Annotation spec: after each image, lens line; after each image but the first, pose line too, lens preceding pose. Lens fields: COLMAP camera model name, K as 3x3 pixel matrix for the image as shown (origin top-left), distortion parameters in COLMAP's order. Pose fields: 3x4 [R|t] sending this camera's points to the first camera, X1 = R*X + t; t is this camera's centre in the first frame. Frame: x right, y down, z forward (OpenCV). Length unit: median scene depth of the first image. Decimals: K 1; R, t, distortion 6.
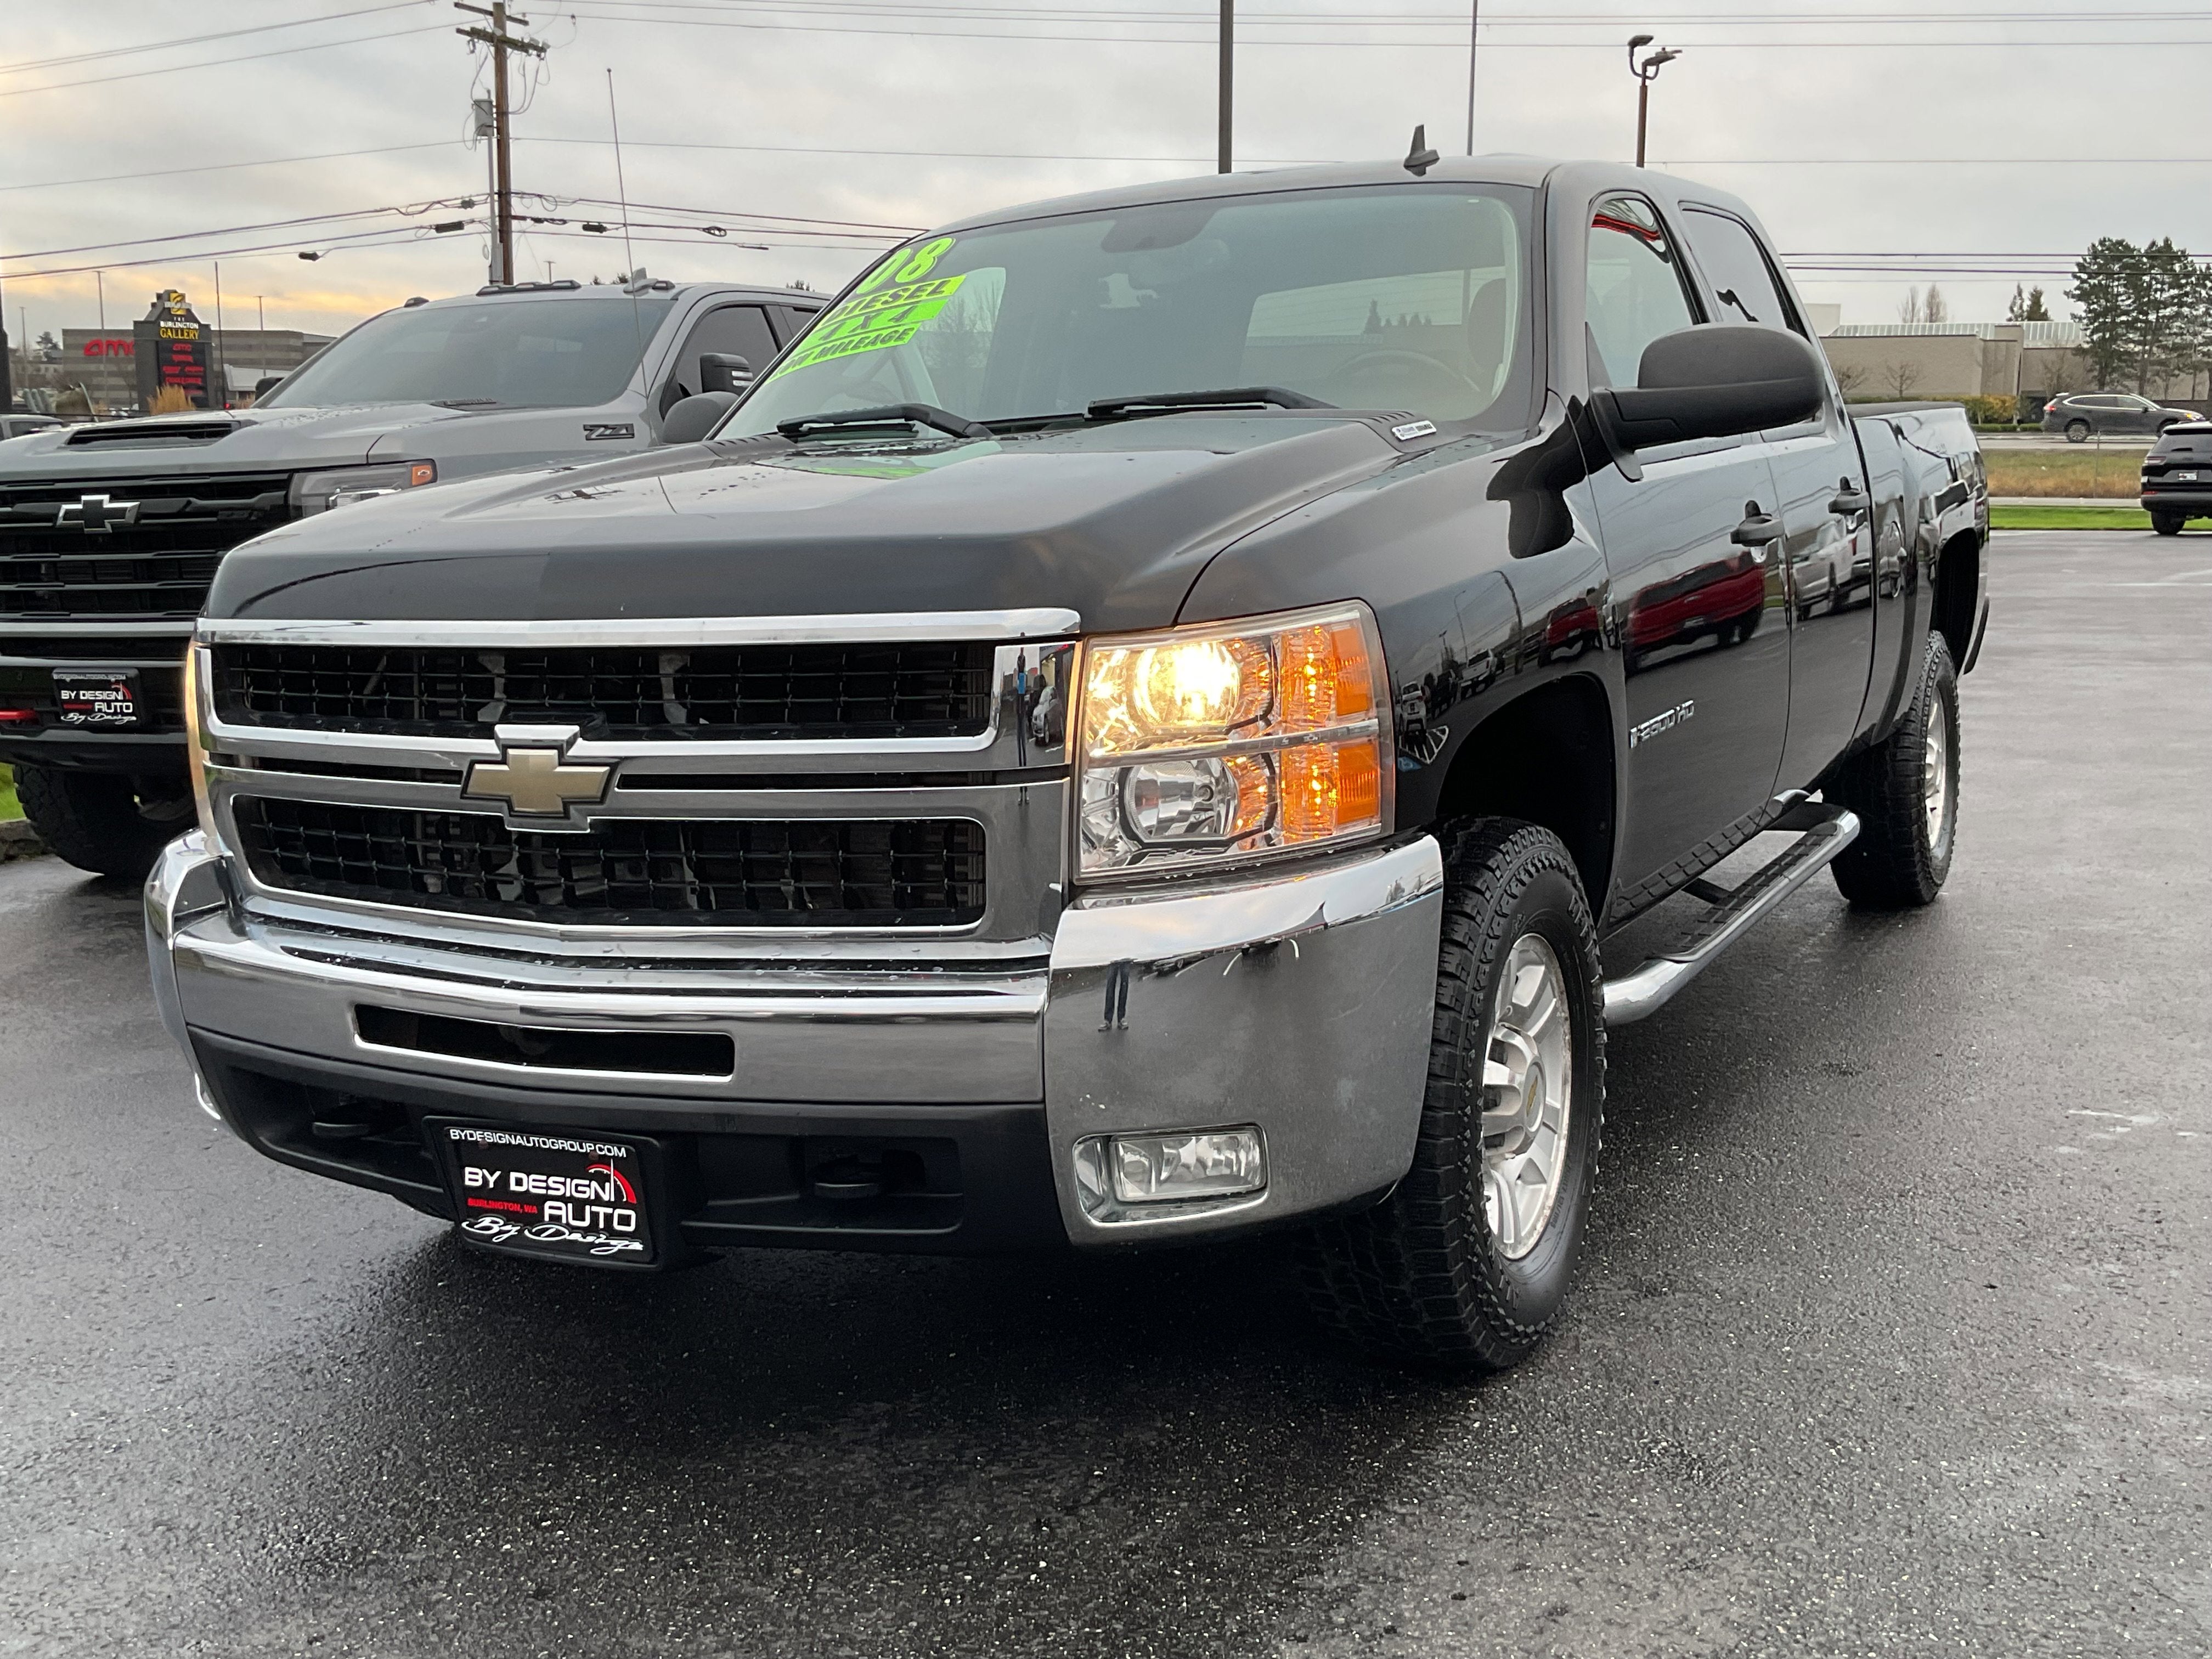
lens RADIAL K [[2341.6, 0, 1108.4], [0, 2341.6, 835.2], [0, 0, 1]] dist [0.155927, -0.376476]
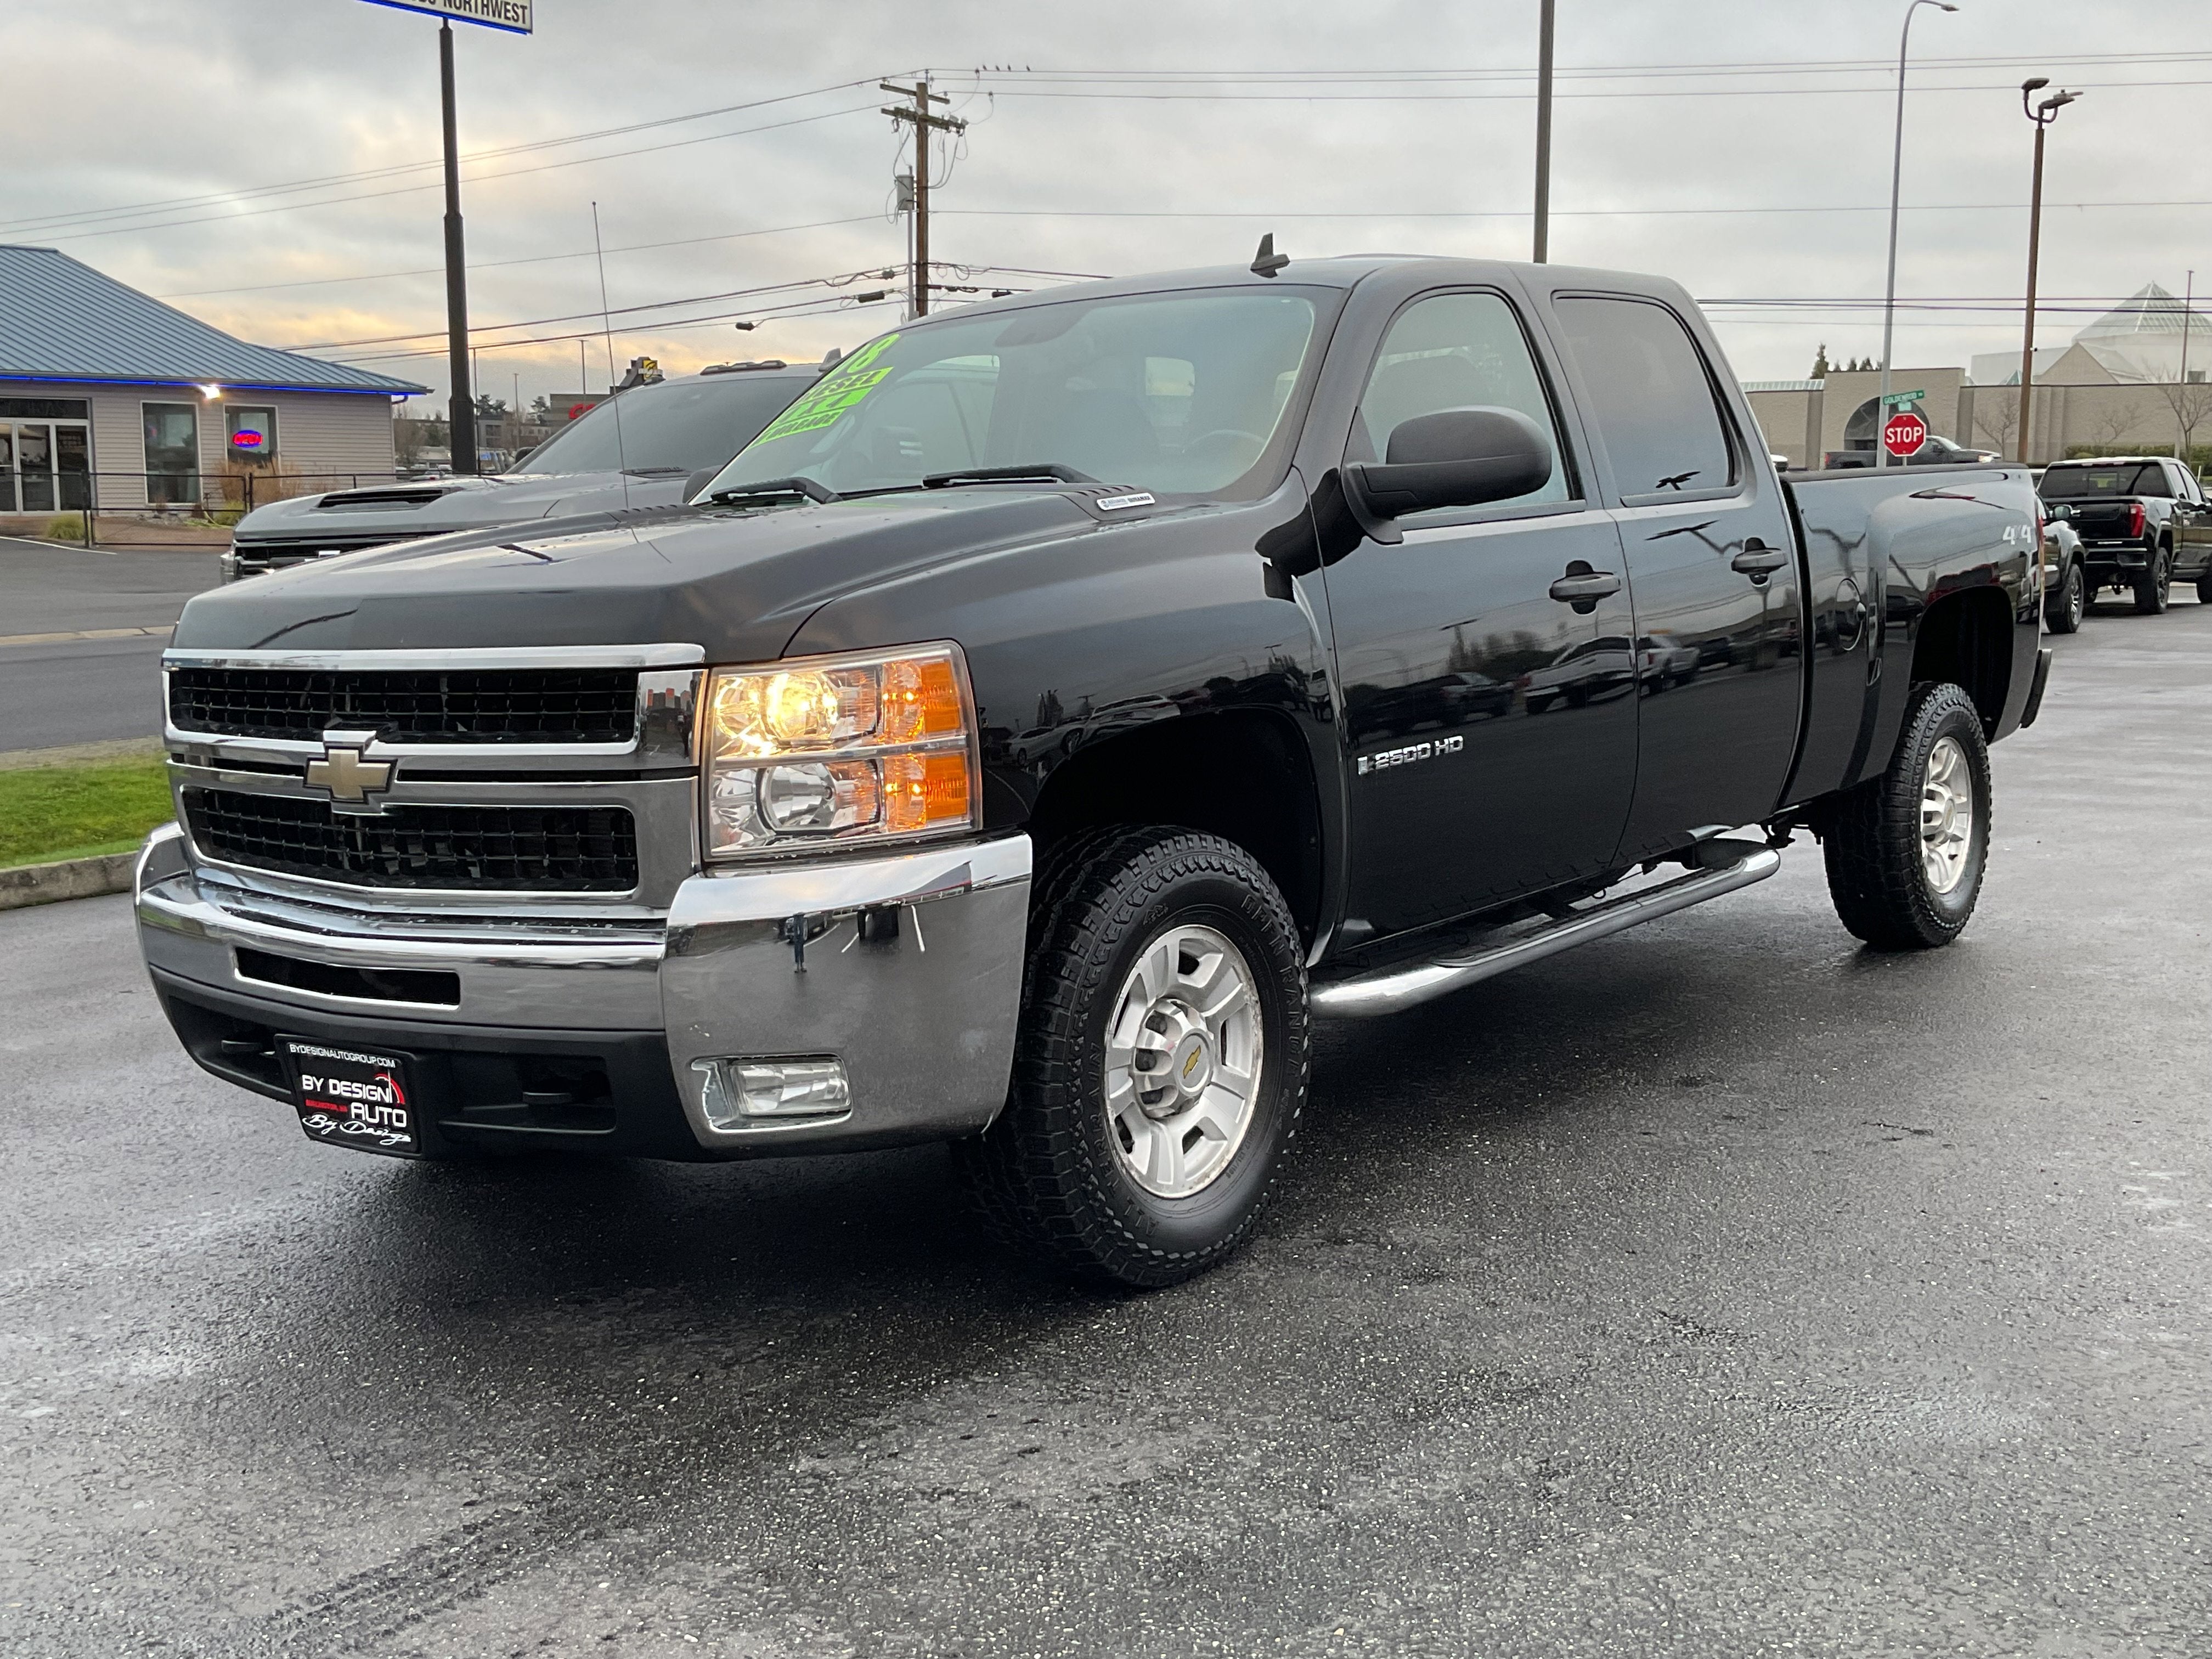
lens RADIAL K [[2341.6, 0, 1108.4], [0, 2341.6, 835.2], [0, 0, 1]] dist [0.155927, -0.376476]
pose [[0.983683, 0.023357, -0.178388, 0.393100], [-0.027268, 0.999438, -0.019503, 0.023880], [0.177832, 0.024049, 0.983767, -0.196054]]
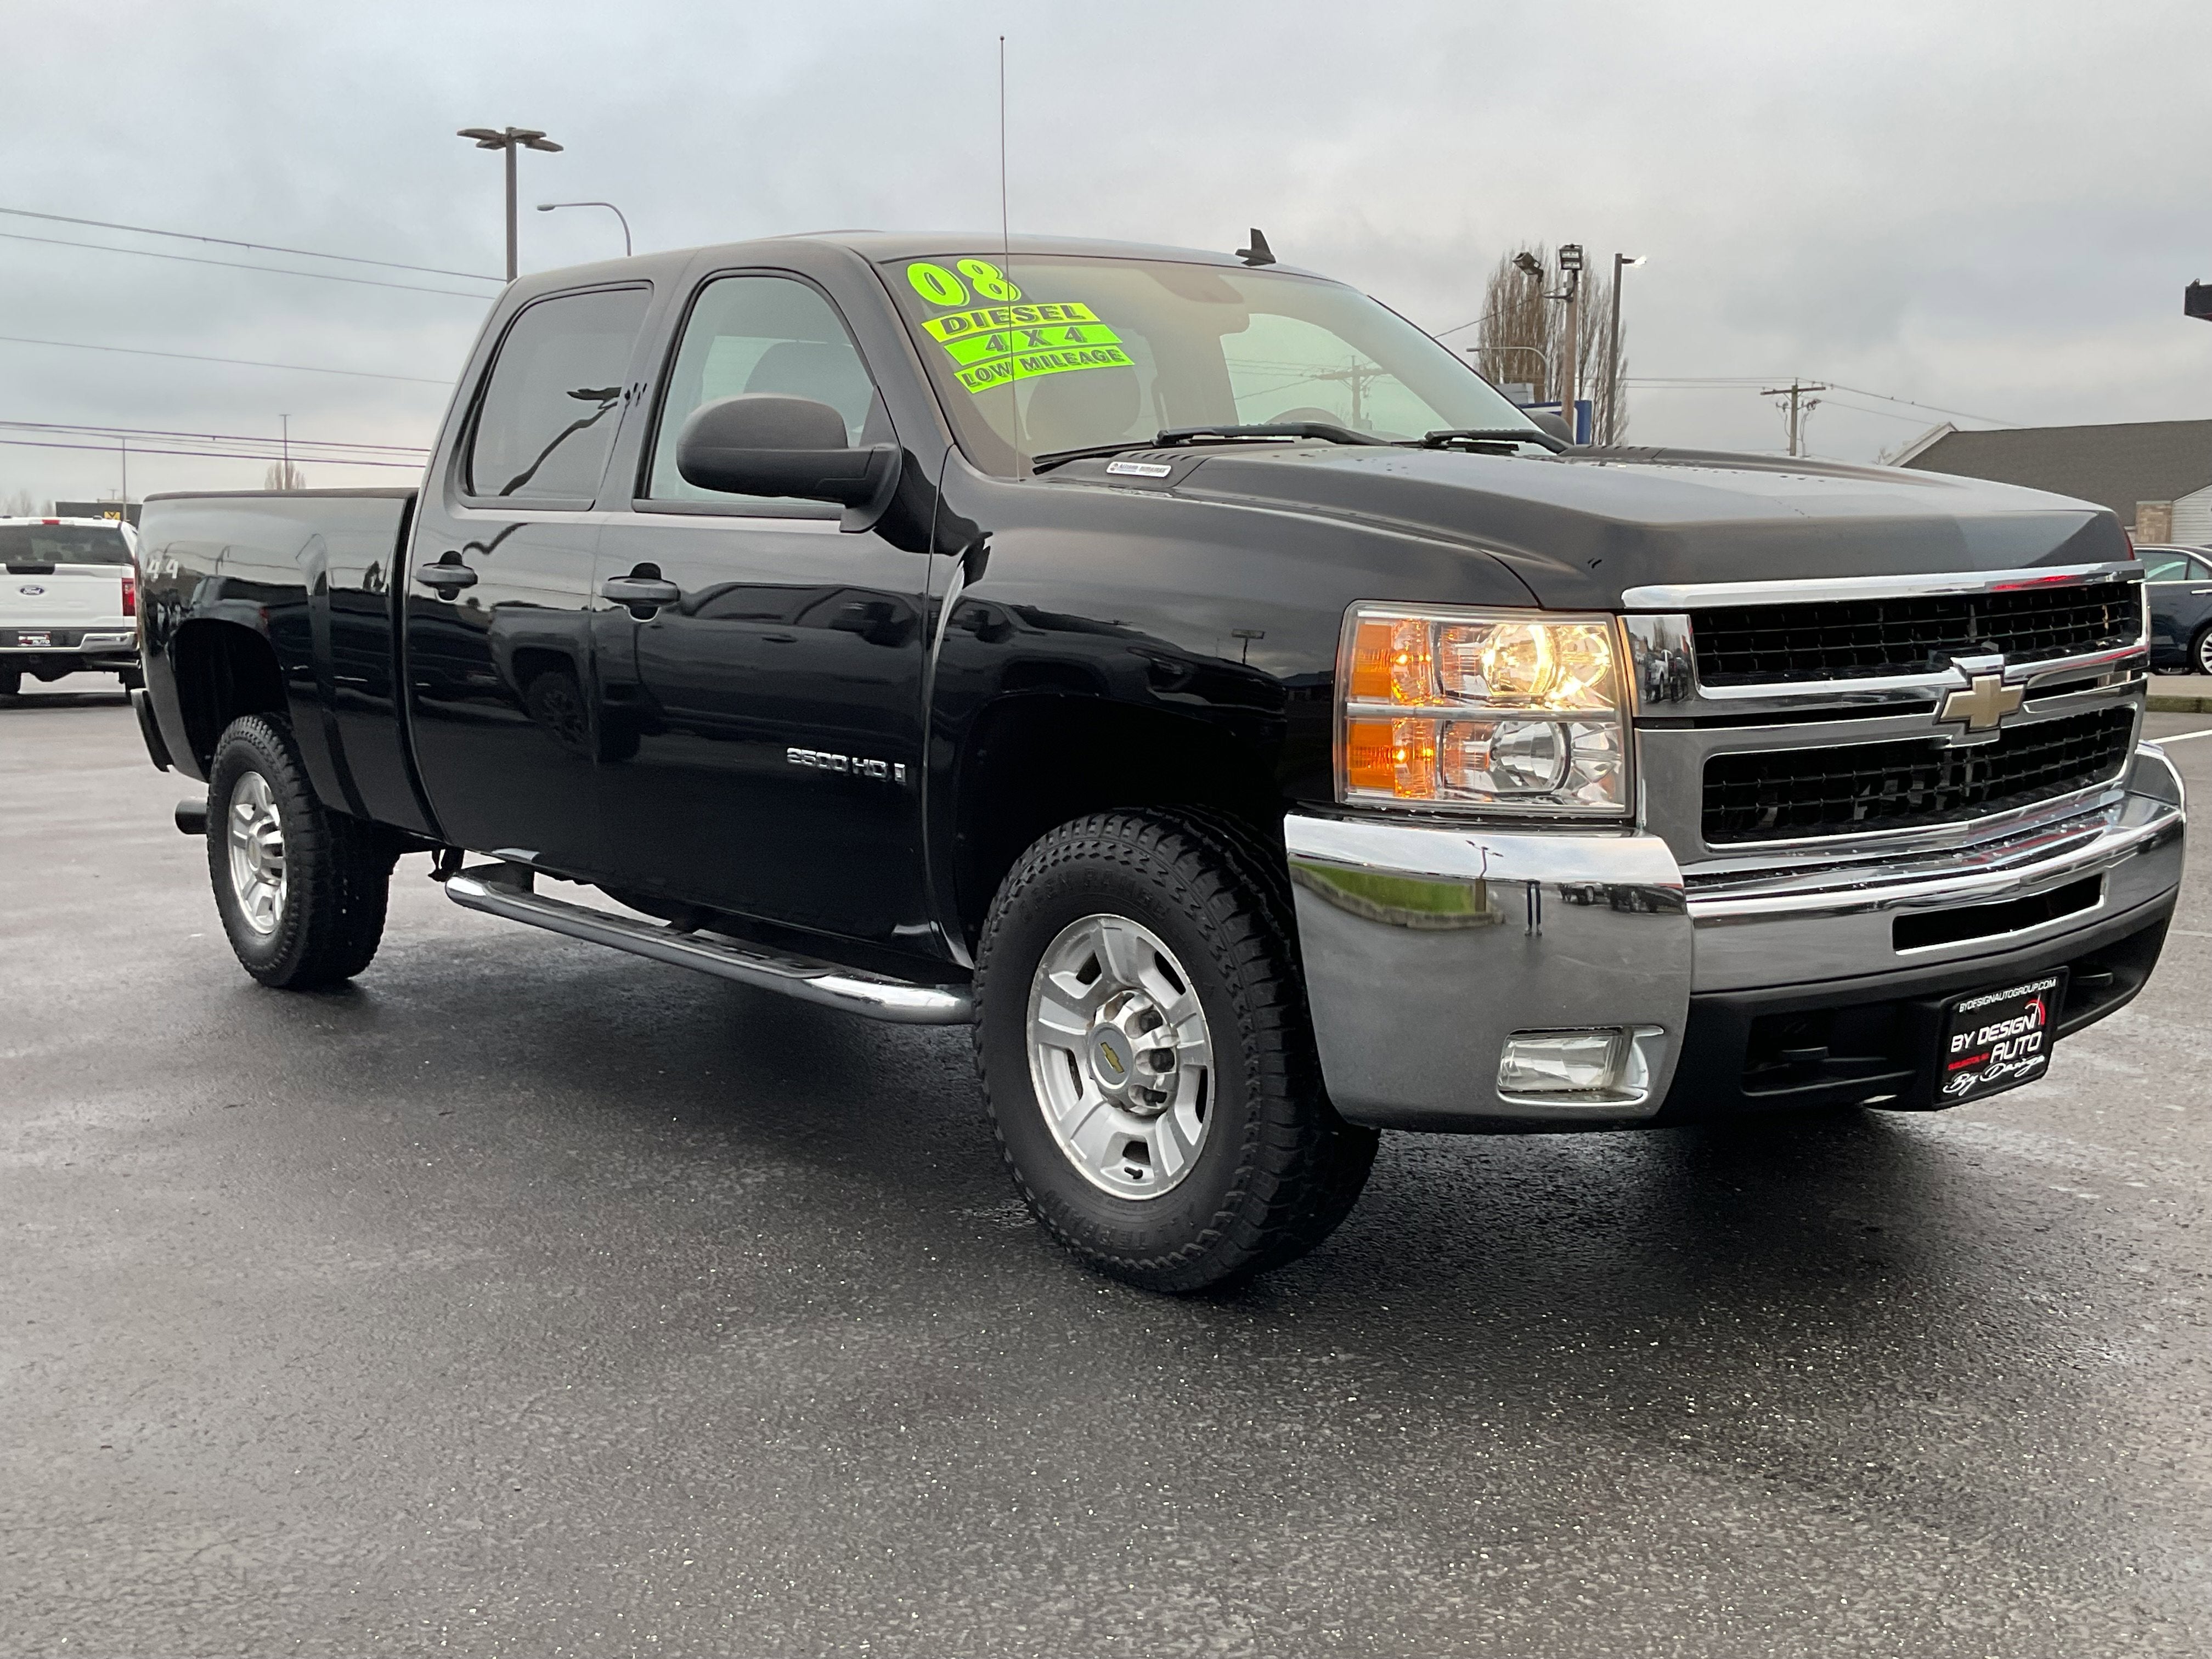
lens RADIAL K [[2476.3, 0, 1106.0], [0, 2476.3, 829.5], [0, 0, 1]] dist [0.020039, 0.029699]
pose [[0.365006, -0.078070, 0.927726, -1.597768], [0.145723, 0.988987, 0.025891, -0.056736], [-0.919530, 0.125741, 0.372362, 0.933925]]
